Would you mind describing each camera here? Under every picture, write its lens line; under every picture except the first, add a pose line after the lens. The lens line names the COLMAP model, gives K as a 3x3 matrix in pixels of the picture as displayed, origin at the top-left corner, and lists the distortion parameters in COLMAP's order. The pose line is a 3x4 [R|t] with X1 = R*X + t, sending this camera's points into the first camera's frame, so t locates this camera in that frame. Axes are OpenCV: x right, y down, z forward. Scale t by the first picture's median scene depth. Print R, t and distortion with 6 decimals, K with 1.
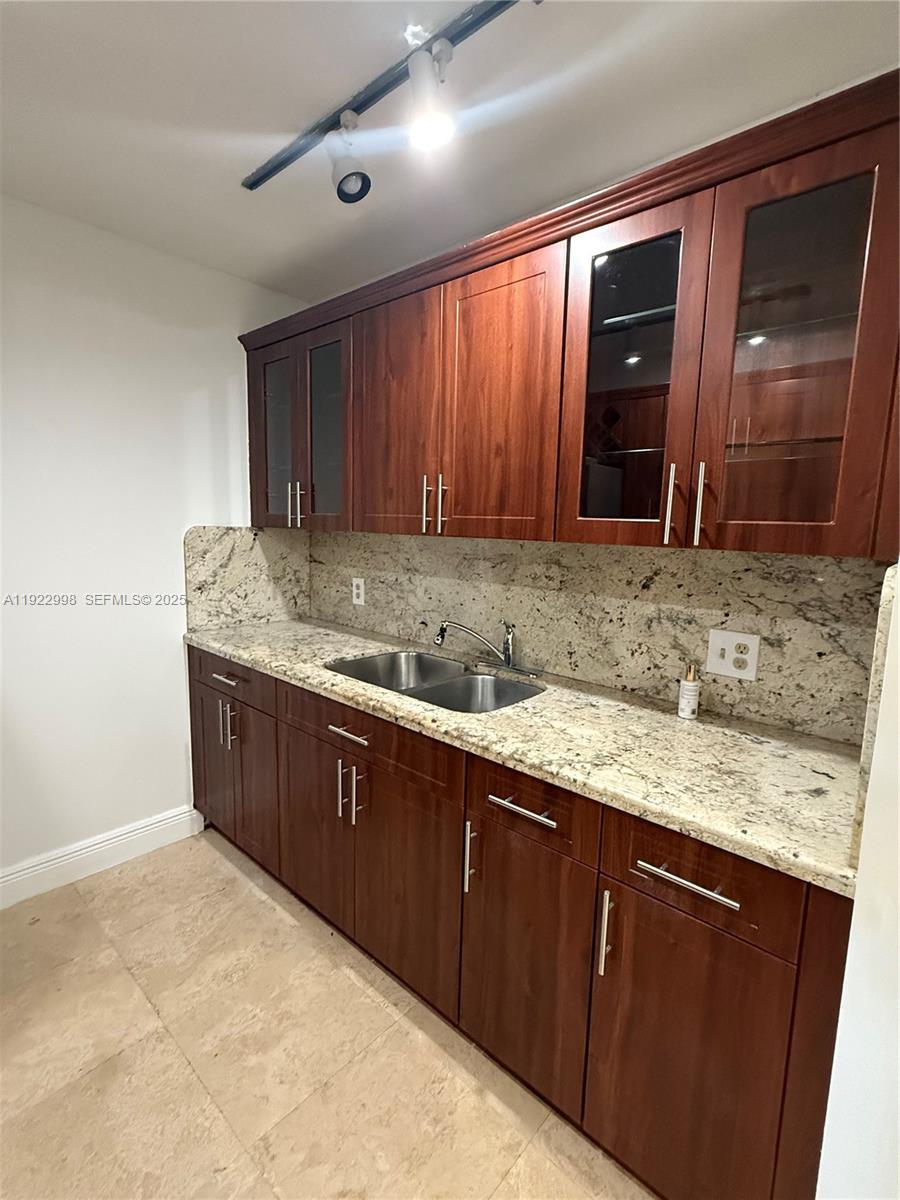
lens RADIAL K [[560.8, 0, 452.8], [0, 560.8, 598.1], [0, 0, 1]] dist [0.000906, -0.000484]
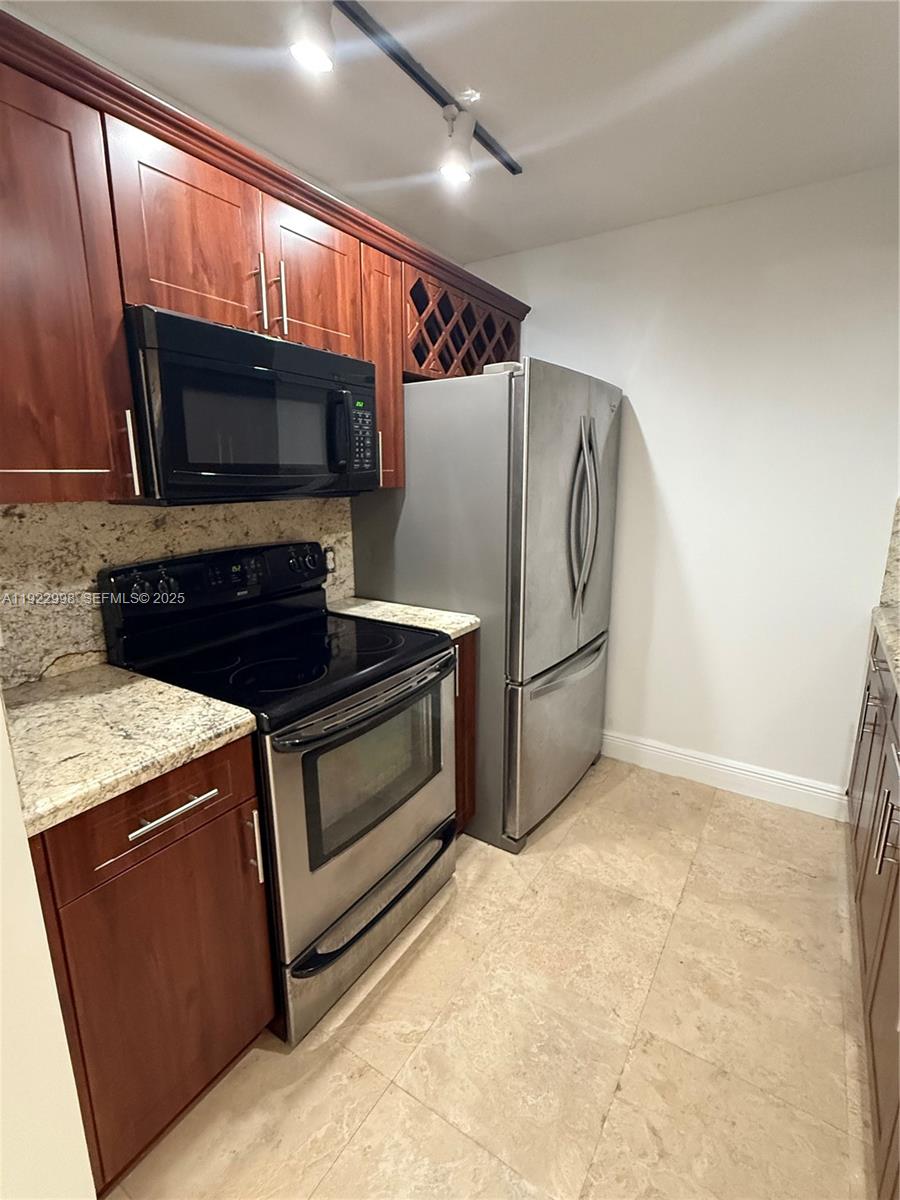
lens RADIAL K [[560.8, 0, 450.5], [0, 560.8, 599.2], [0, 0, 1]] dist [0.000906, -0.000484]
pose [[0.161917, 0.192600, -0.967826, 0.387052], [-0.126289, 0.976748, 0.173248, -0.024679], [0.978690, 0.094174, 0.182475, 0.239467]]
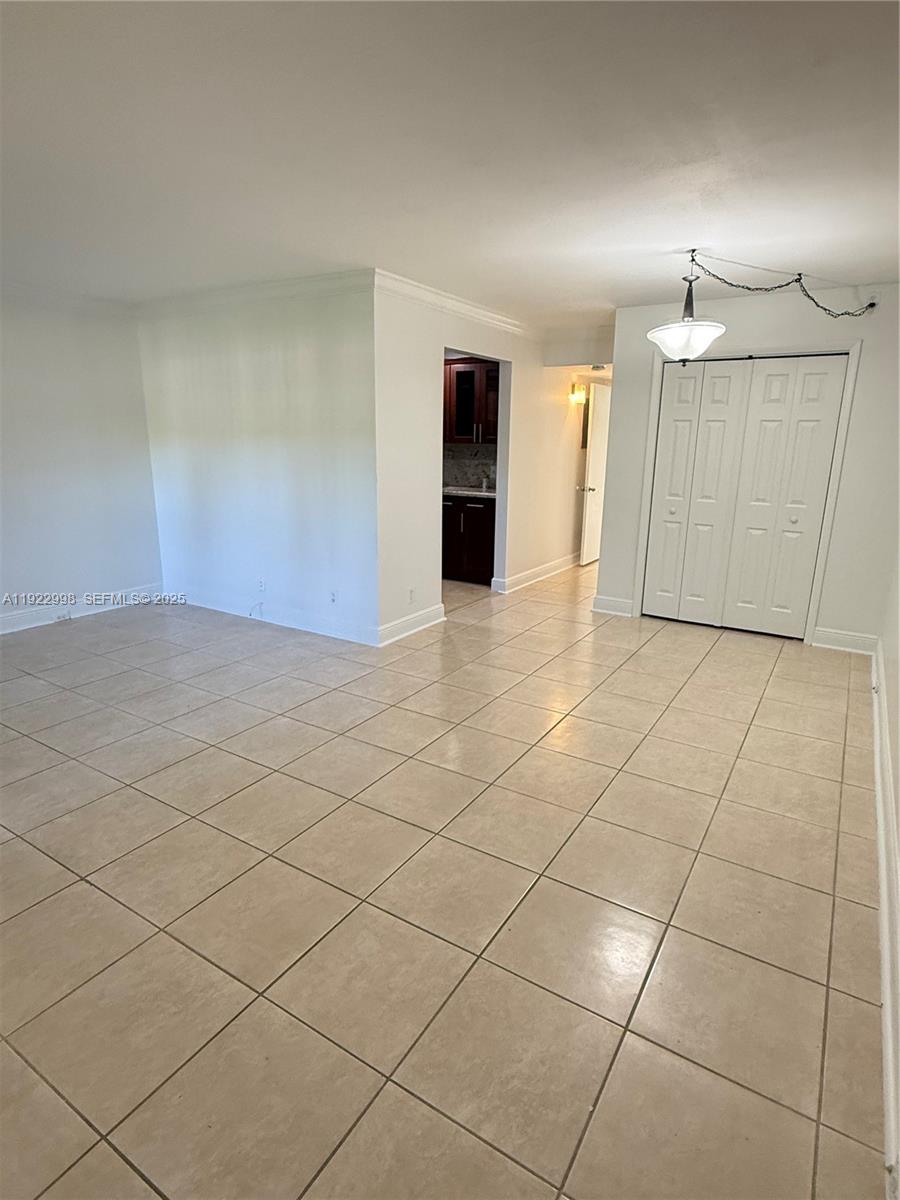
lens RADIAL K [[634.5, 0, 453.0], [0, 634.5, 600.1], [0, 0, 1]] dist [0.000071, 0.000000]
pose [[0.986208, -0.054816, 0.156169, -0.477281], [0.034742, 0.991102, 0.128487, 0.368315], [-0.161823, -0.121289, 0.979338, -3.050439]]
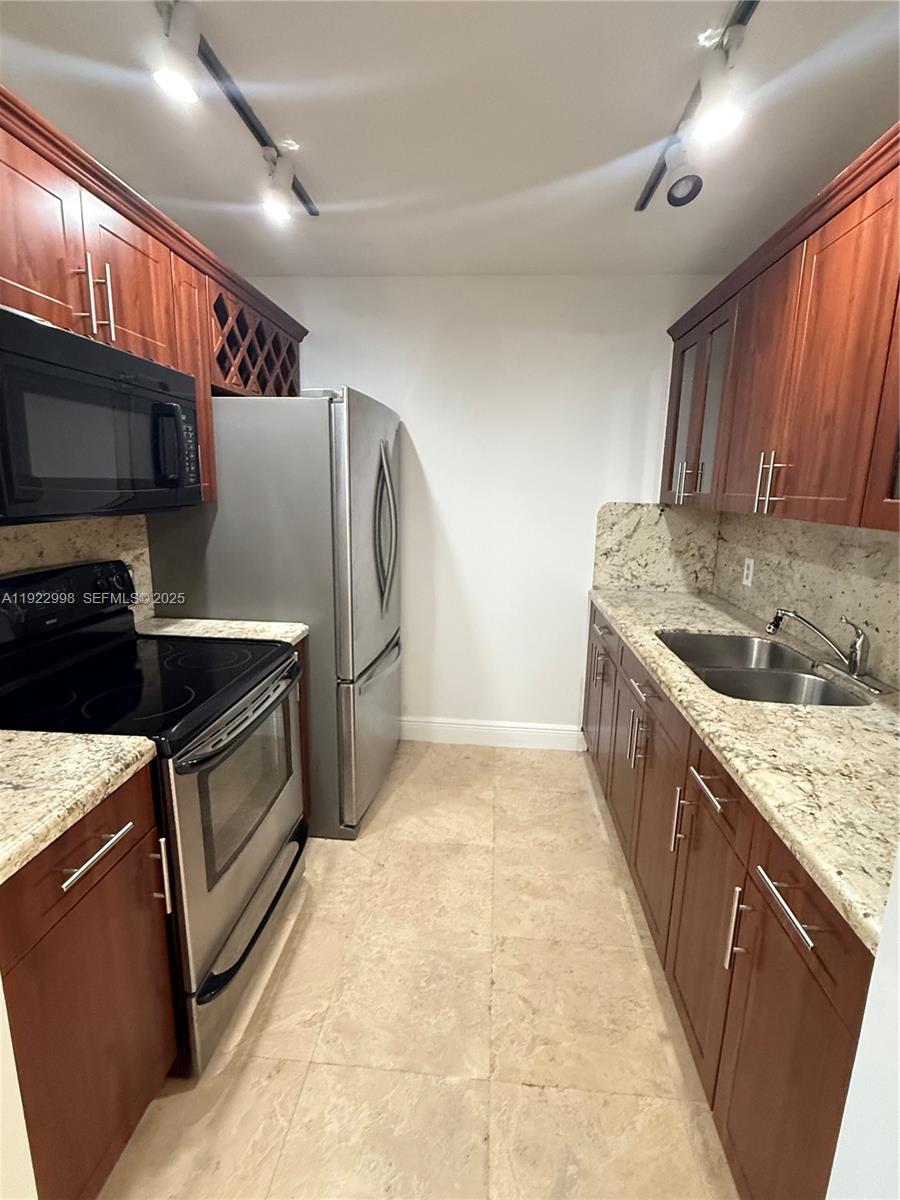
lens RADIAL K [[560.8, 0, 451.6], [0, 560.8, 599.4], [0, 0, 1]] dist [0.000906, -0.000484]
pose [[0.609554, 0.149895, -0.778444, 0.418857], [-0.112995, 0.988363, 0.101837, -0.009145], [0.784650, 0.025885, 0.619398, -0.003595]]
